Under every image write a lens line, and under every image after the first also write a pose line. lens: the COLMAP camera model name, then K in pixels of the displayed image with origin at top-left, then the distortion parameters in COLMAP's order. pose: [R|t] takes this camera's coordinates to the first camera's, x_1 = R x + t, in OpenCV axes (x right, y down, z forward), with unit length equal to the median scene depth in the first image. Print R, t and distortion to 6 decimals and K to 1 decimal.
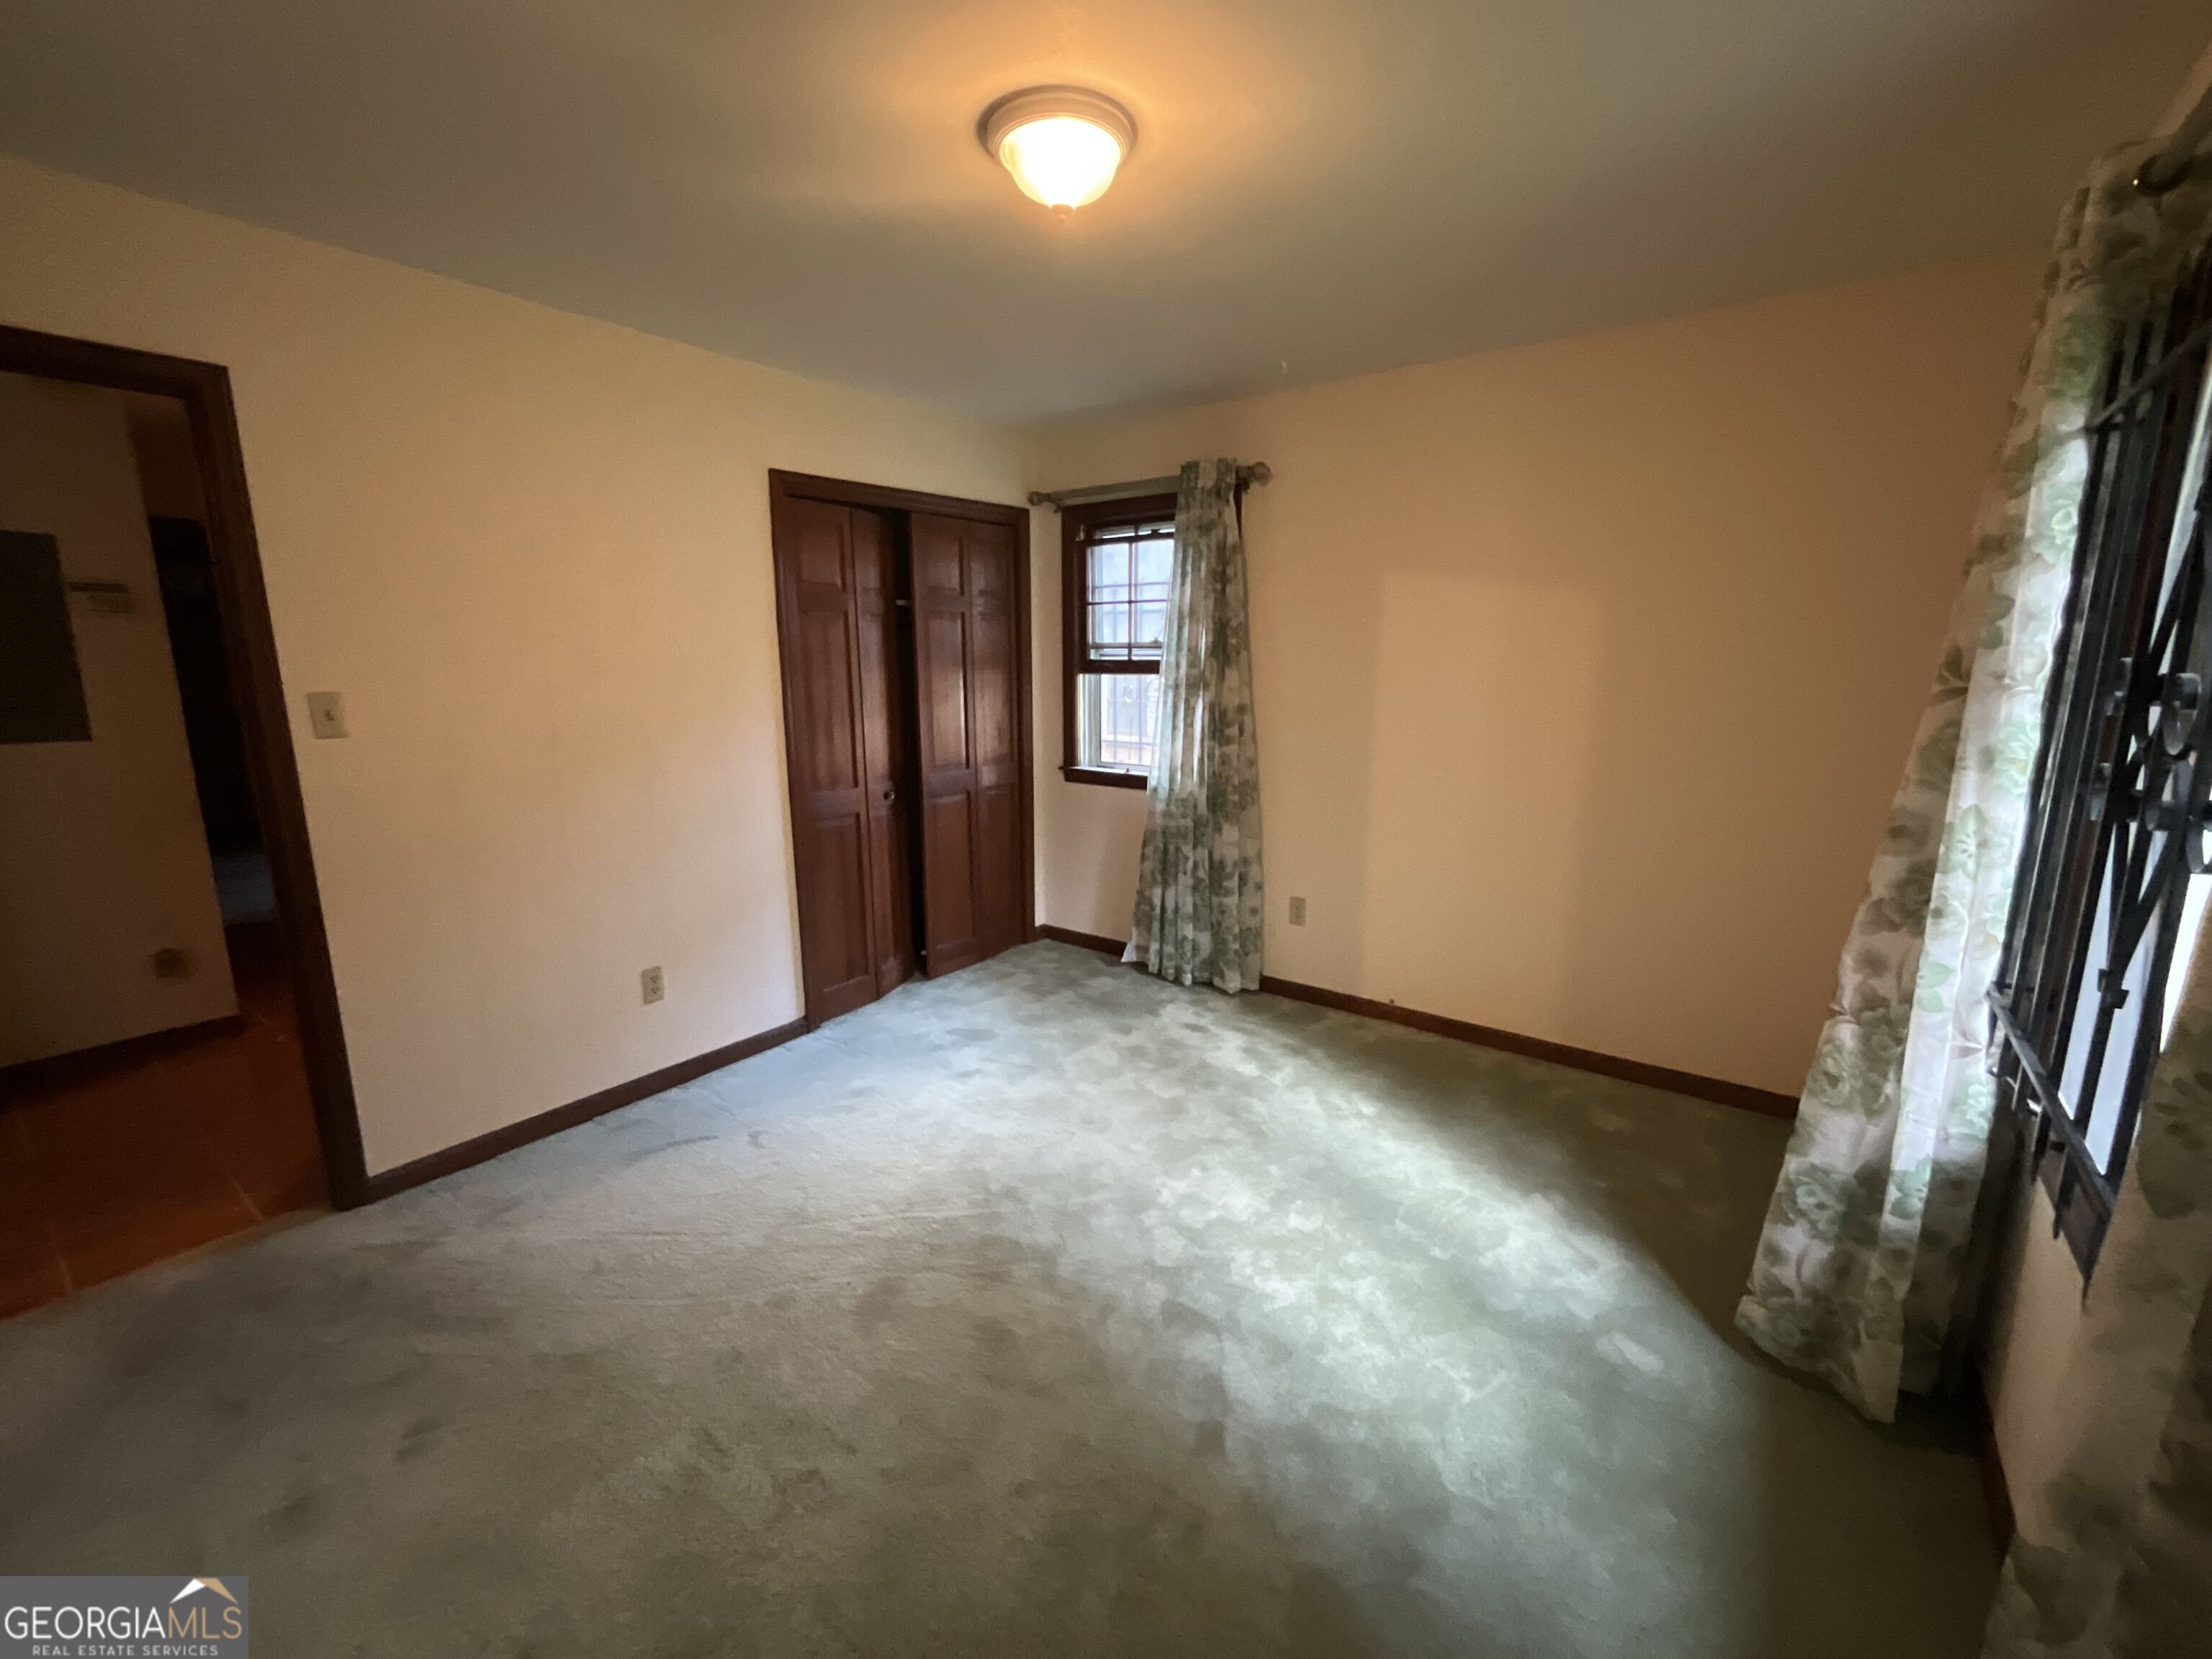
lens RADIAL K [[903.4, 0, 1110.0], [0, 903.4, 824.4], [0, 0, 1]] dist [0.002583, -0.000129]
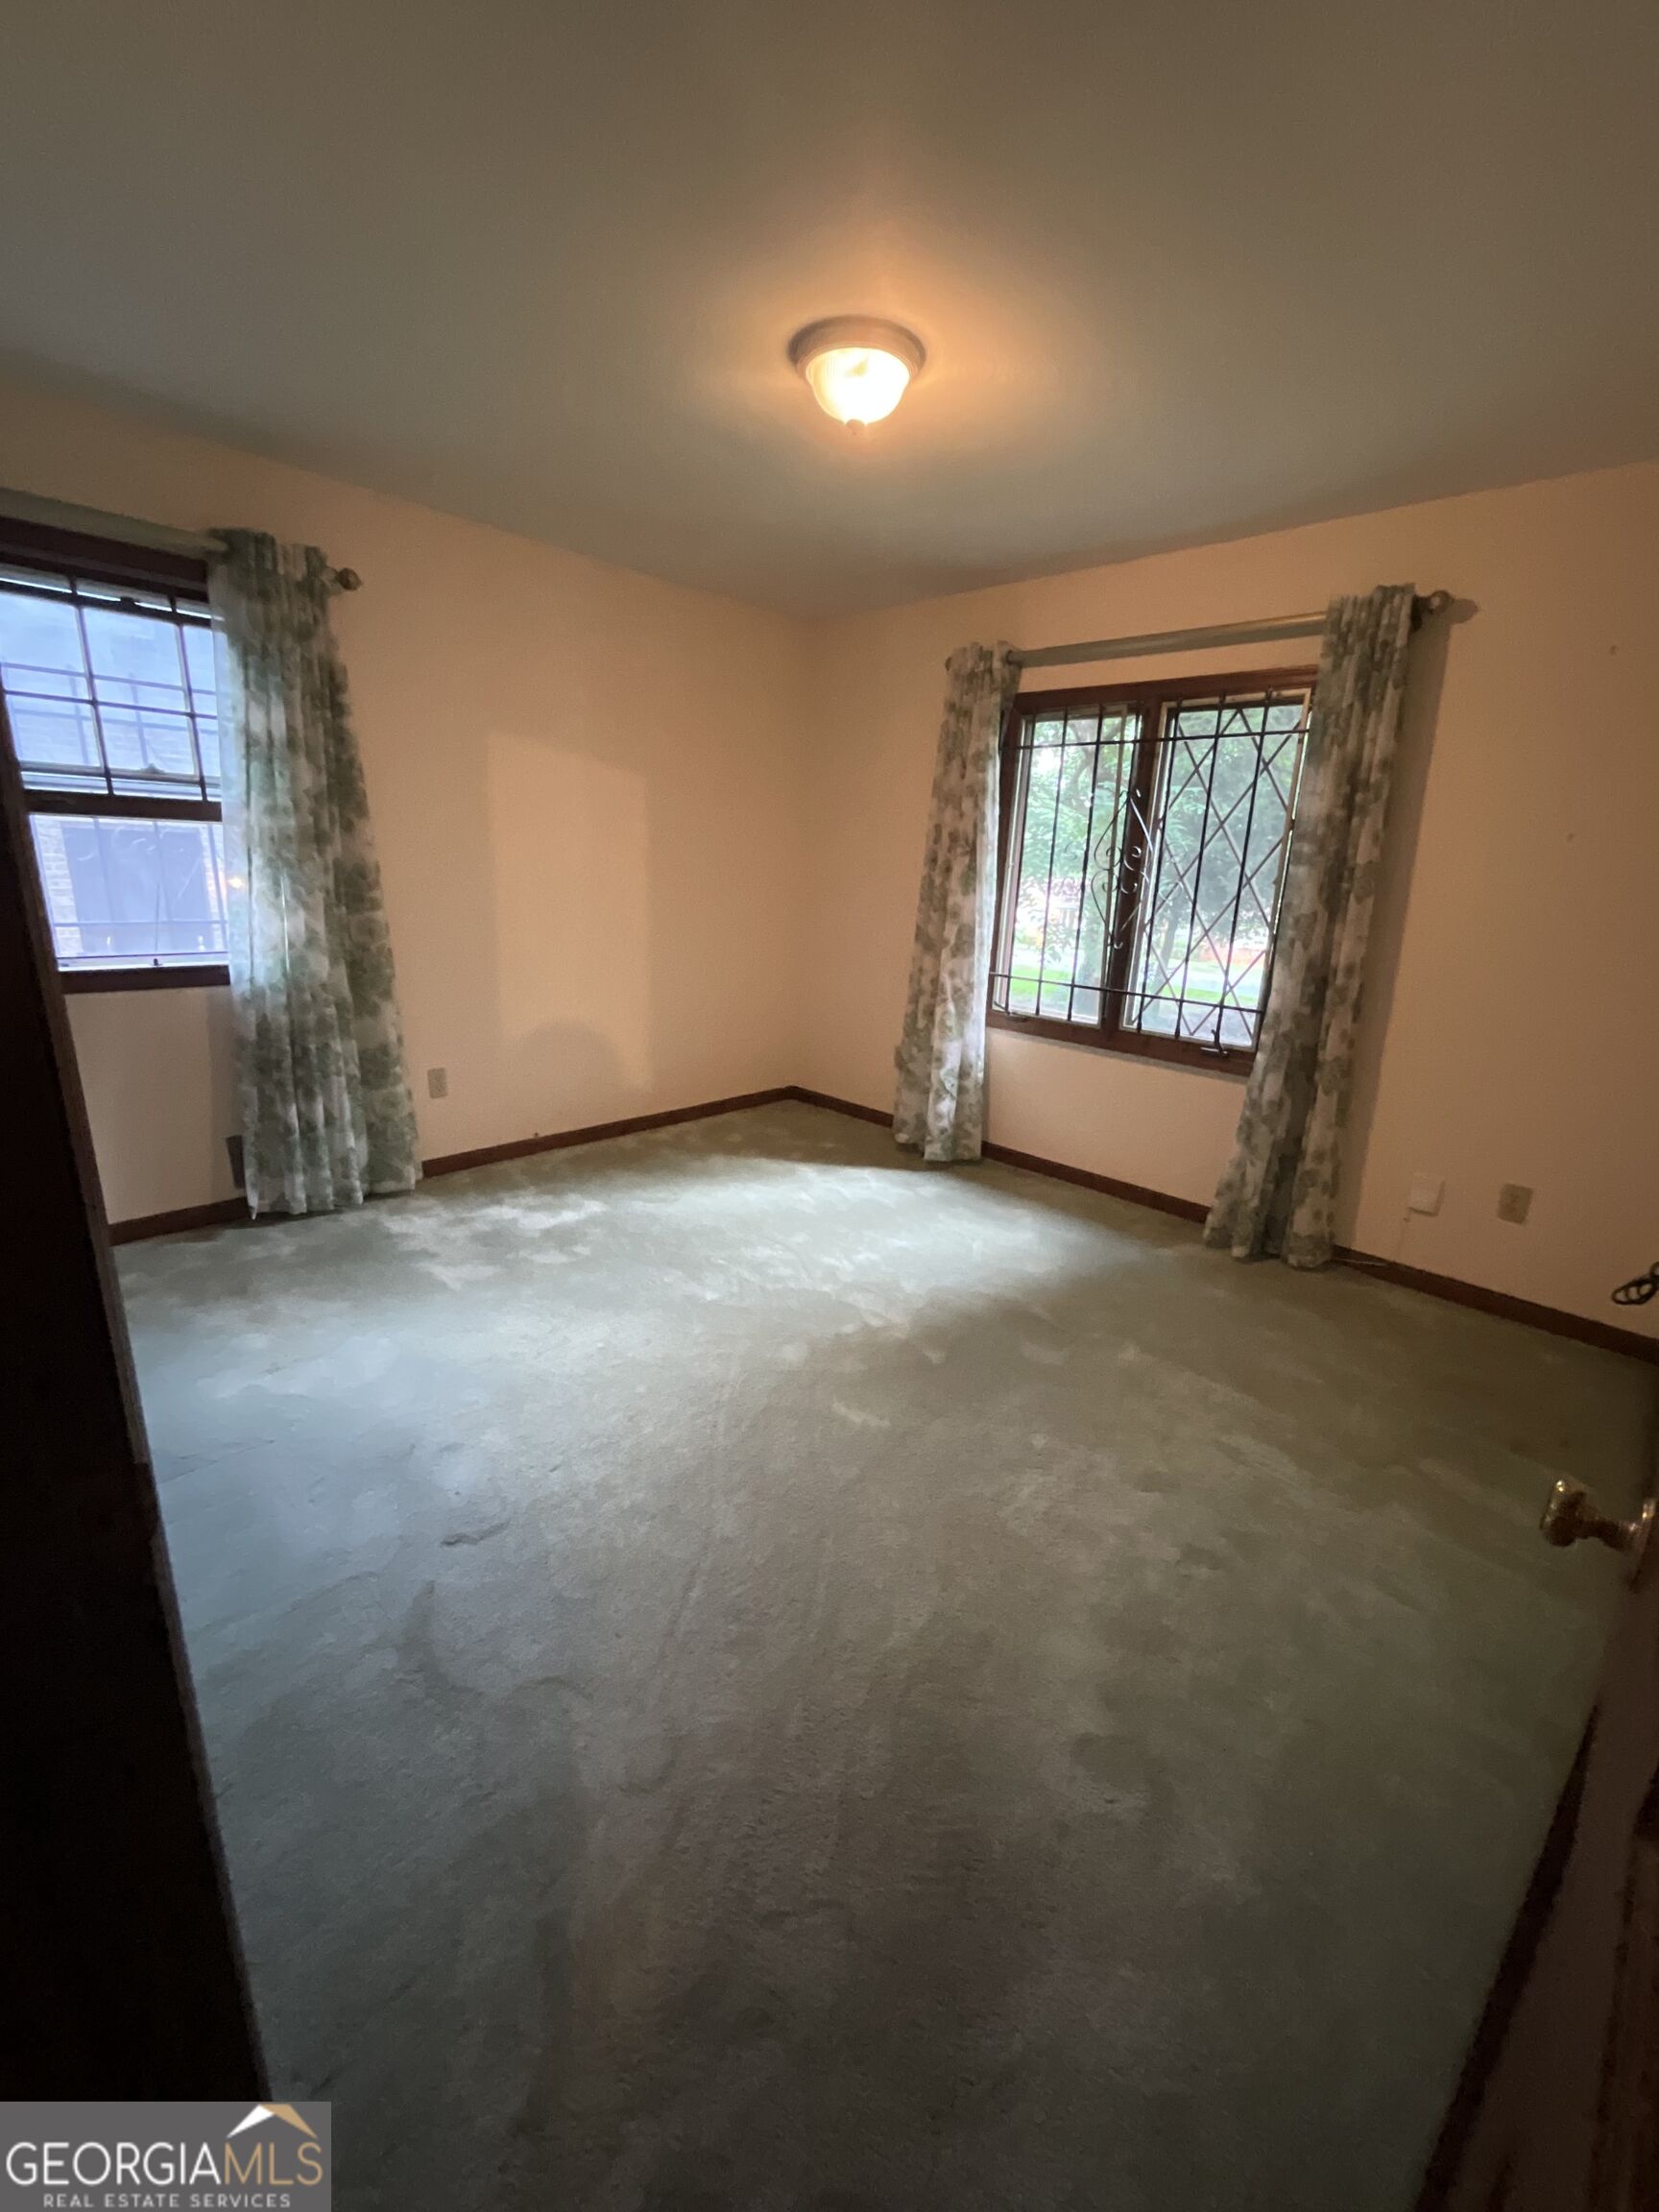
lens RADIAL K [[903.4, 0, 832.9], [0, 903.4, 1101.0], [0, 0, 1]] dist [0.002583, -0.000129]
pose [[0.128120, -0.258644, 0.957439, -0.921348], [0.138708, 0.960579, 0.240931, -0.081472], [-0.982011, 0.101936, 0.158946, 0.607568]]
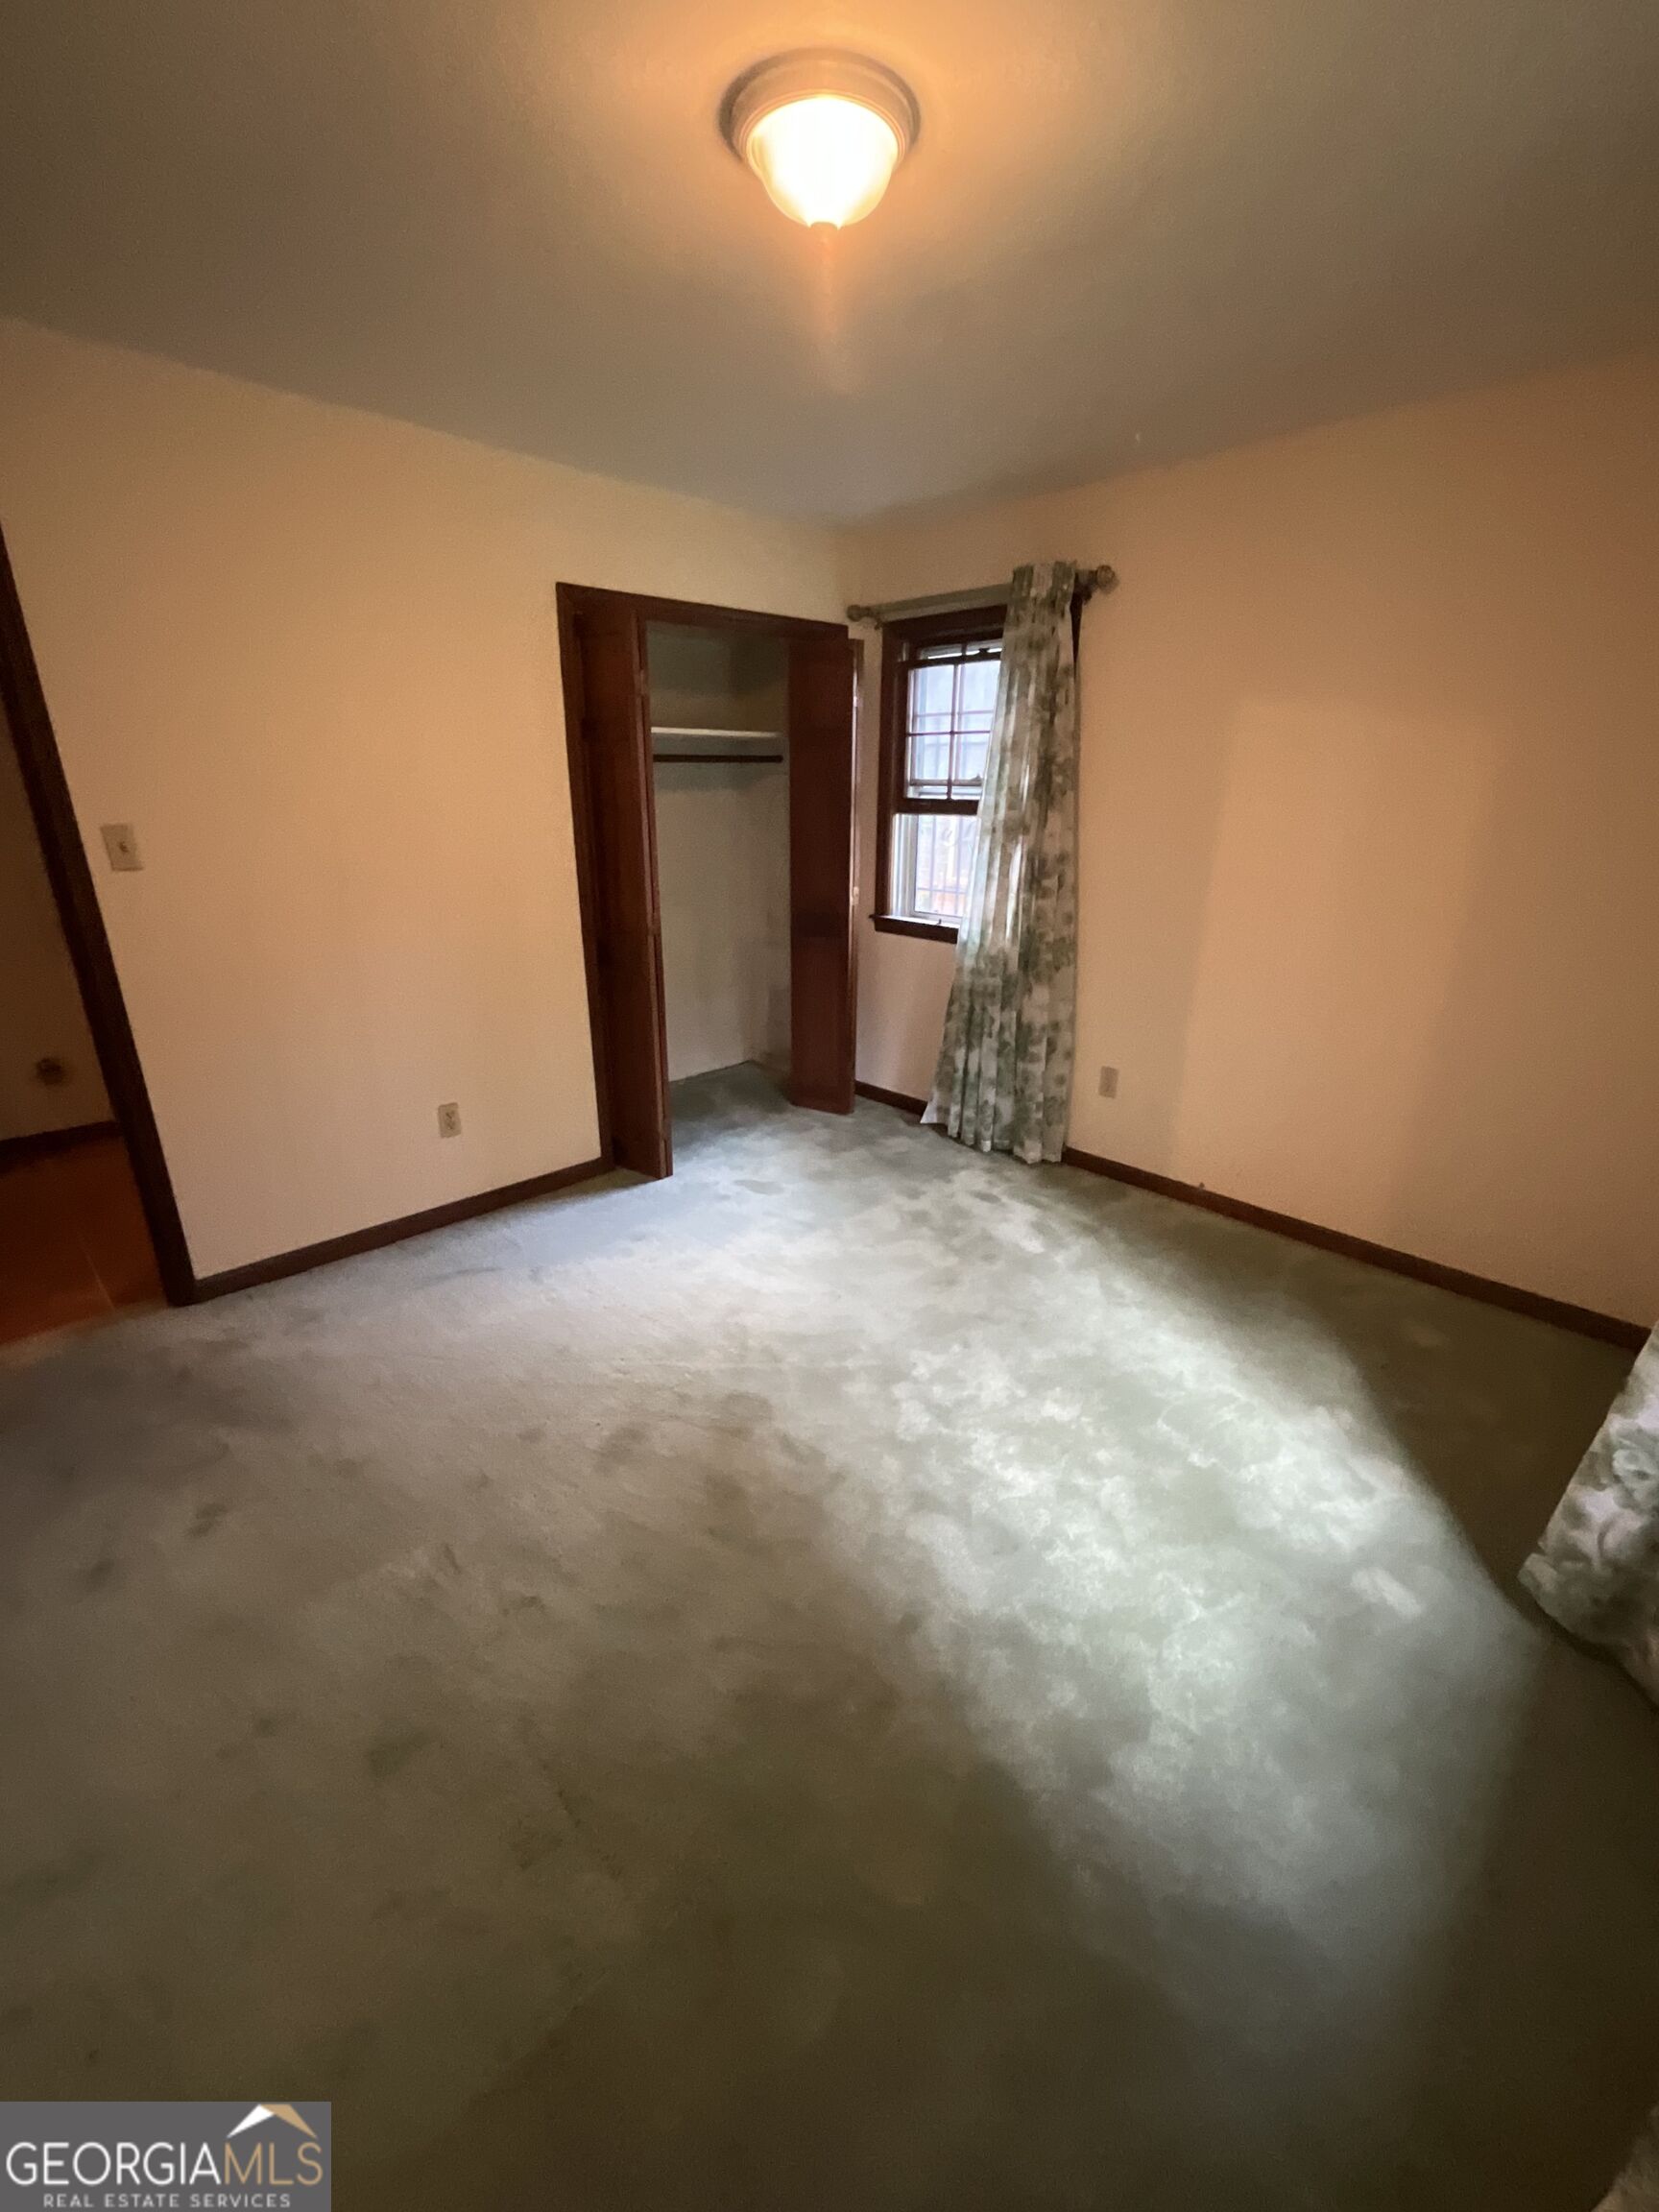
lens RADIAL K [[903.4, 0, 832.5], [0, 903.4, 1101.3], [0, 0, 1]] dist [0.002583, -0.000129]
pose [[0.988711, 0.061214, -0.136762, 0.075658], [-0.040203, 0.987651, 0.151424, -0.020401], [0.144343, -0.144216, 0.978962, 0.059300]]
